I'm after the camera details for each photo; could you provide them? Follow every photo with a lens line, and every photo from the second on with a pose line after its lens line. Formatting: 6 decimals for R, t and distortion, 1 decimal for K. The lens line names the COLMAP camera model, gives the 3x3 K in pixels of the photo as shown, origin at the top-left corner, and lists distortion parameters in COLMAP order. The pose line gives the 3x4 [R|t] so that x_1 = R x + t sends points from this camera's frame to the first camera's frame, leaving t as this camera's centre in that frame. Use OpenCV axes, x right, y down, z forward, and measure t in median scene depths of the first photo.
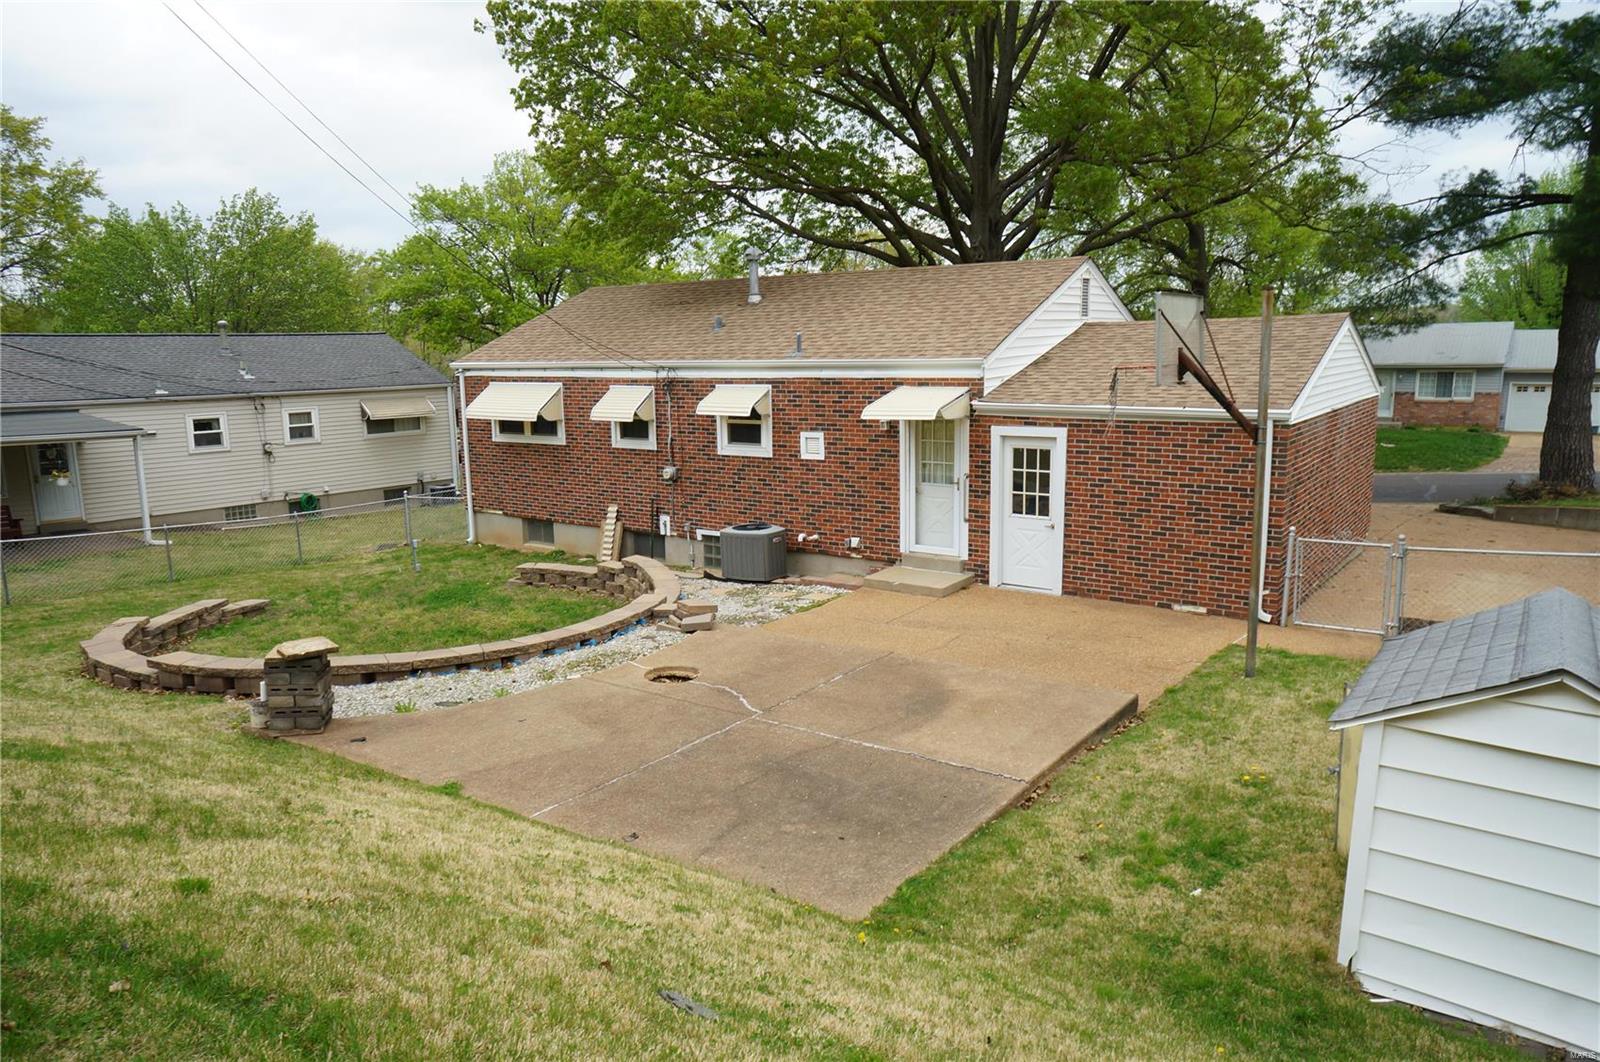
lens RADIAL K [[1081.4, 0, 788.7], [0, 1081.4, 531.0], [0, 0, 1]] dist [-0.062147, 0.081606]
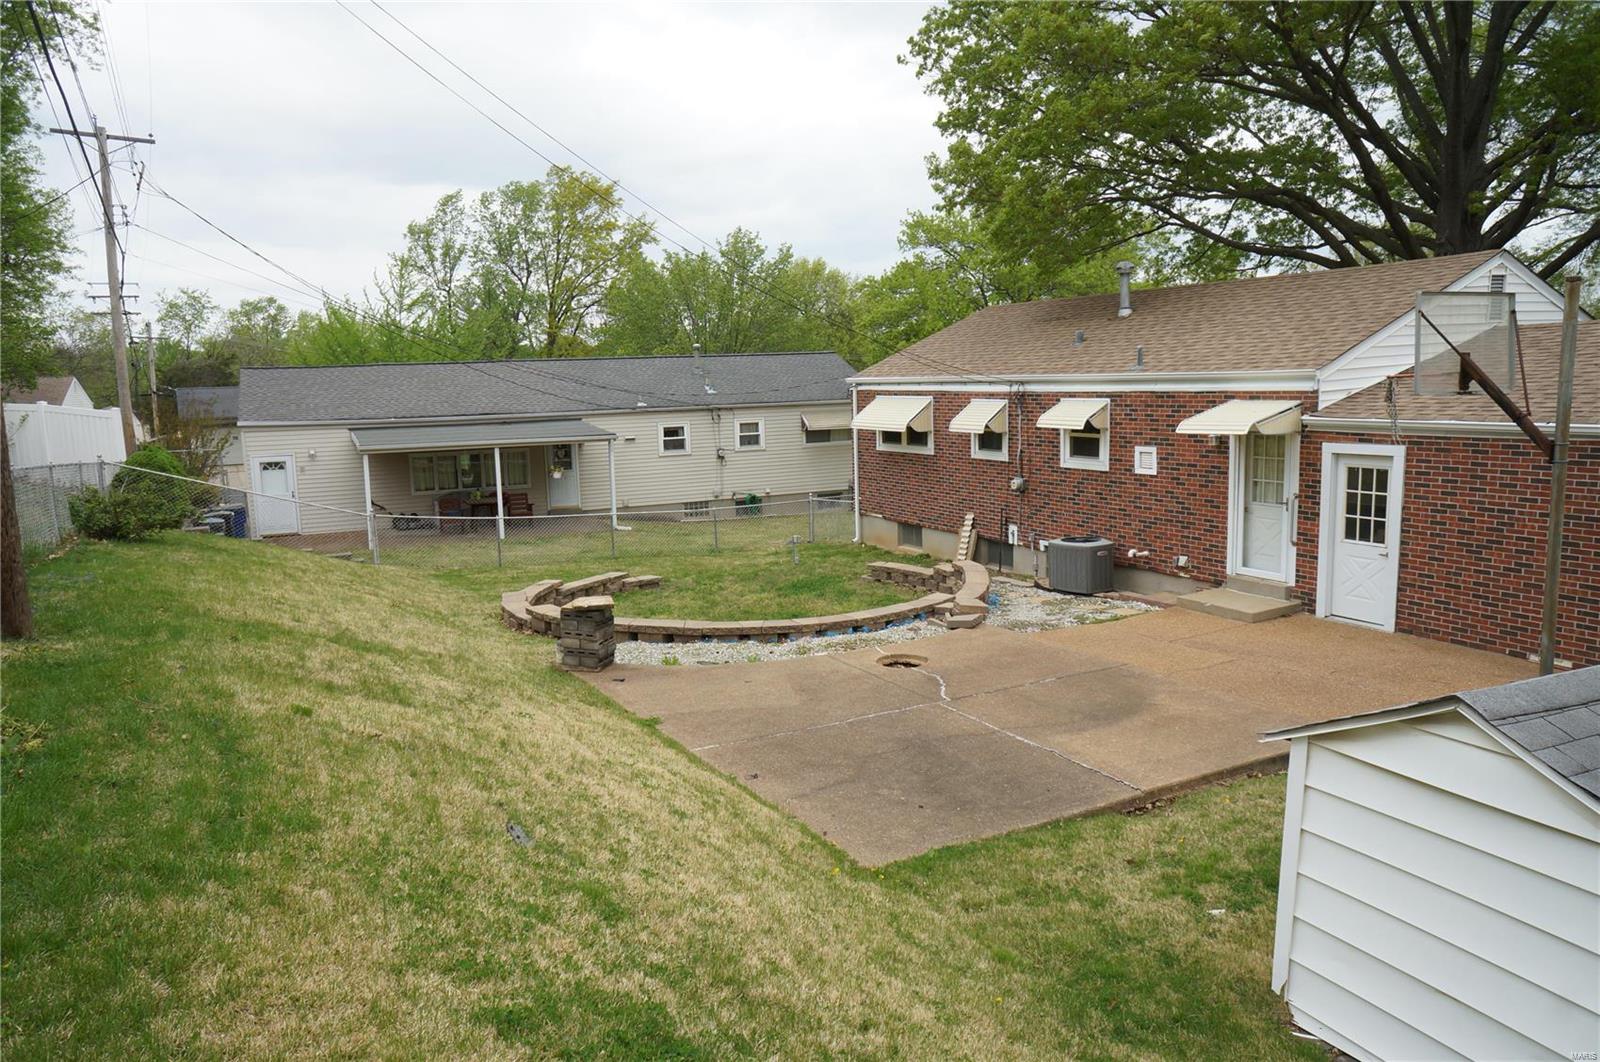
lens RADIAL K [[1081.4, 0, 788.7], [0, 1081.4, 531.0], [0, 0, 1]] dist [-0.062147, 0.081606]
pose [[0.895754, 0.054418, -0.441207, 0.176632], [-0.061632, 0.998097, -0.002024, 0.007763], [0.440257, 0.029005, 0.897403, -0.020115]]
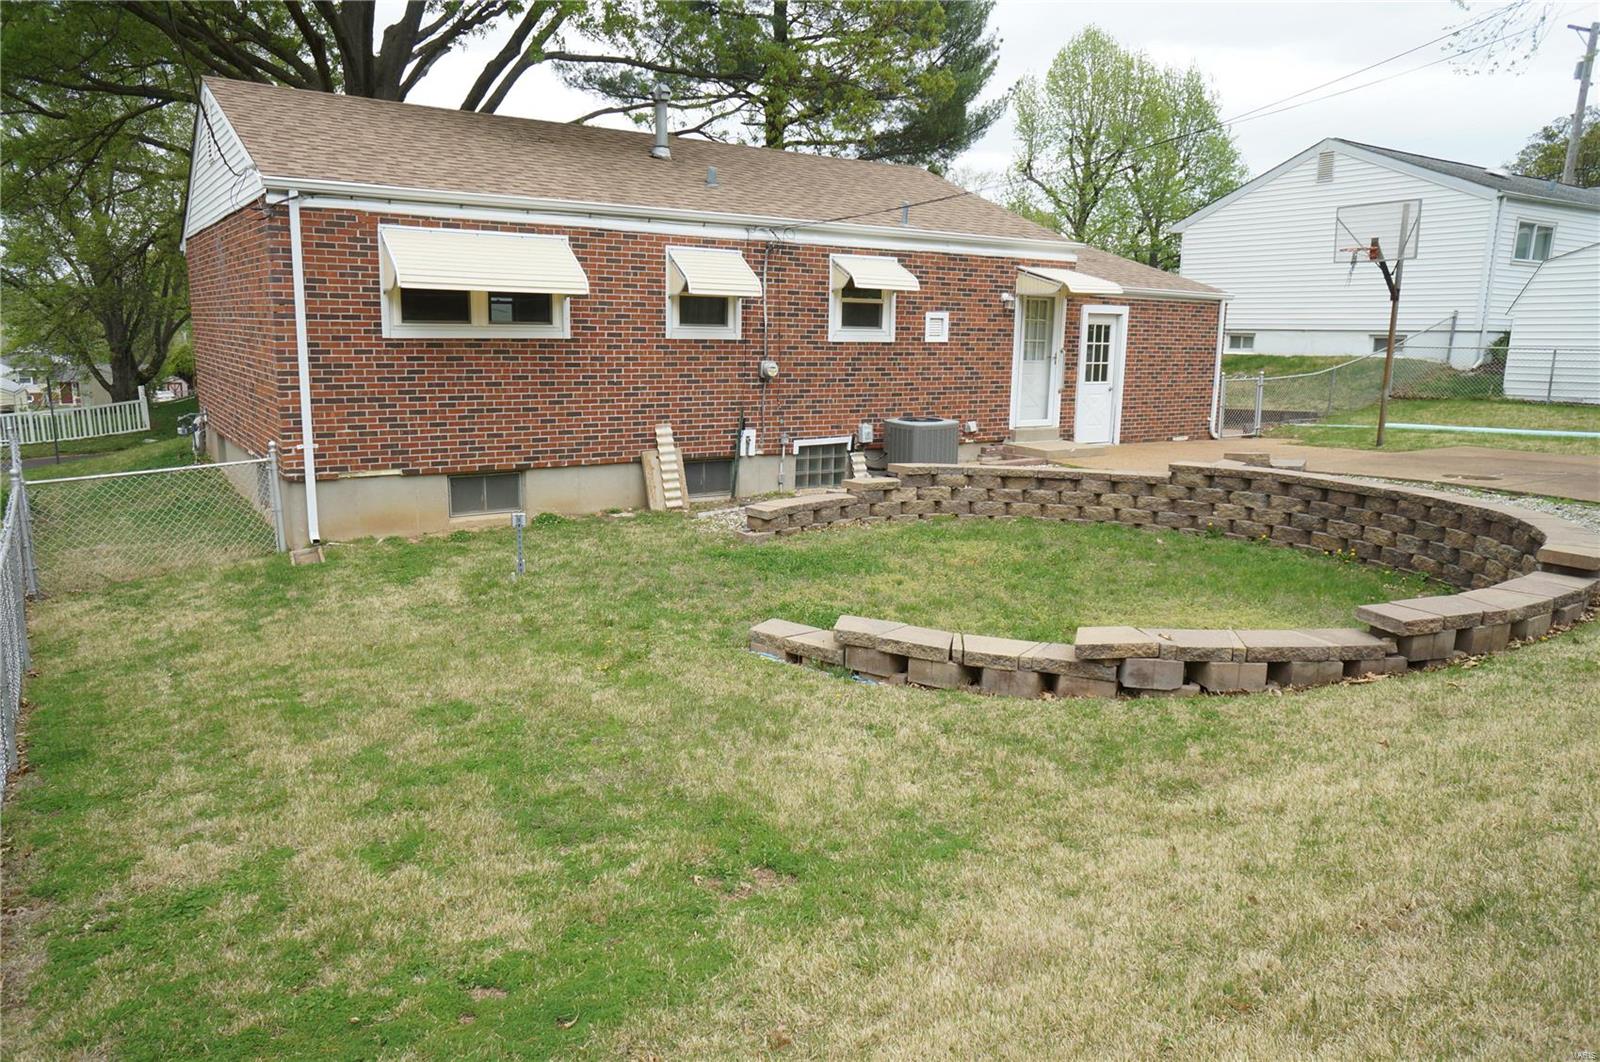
lens RADIAL K [[1081.4, 0, 788.7], [0, 1081.4, 531.0], [0, 0, 1]] dist [-0.062147, 0.081606]
pose [[0.341727, -0.154835, 0.926957, -0.959472], [0.133970, 0.984287, 0.115023, -0.032411], [-0.930201, 0.084877, 0.357101, 0.855961]]
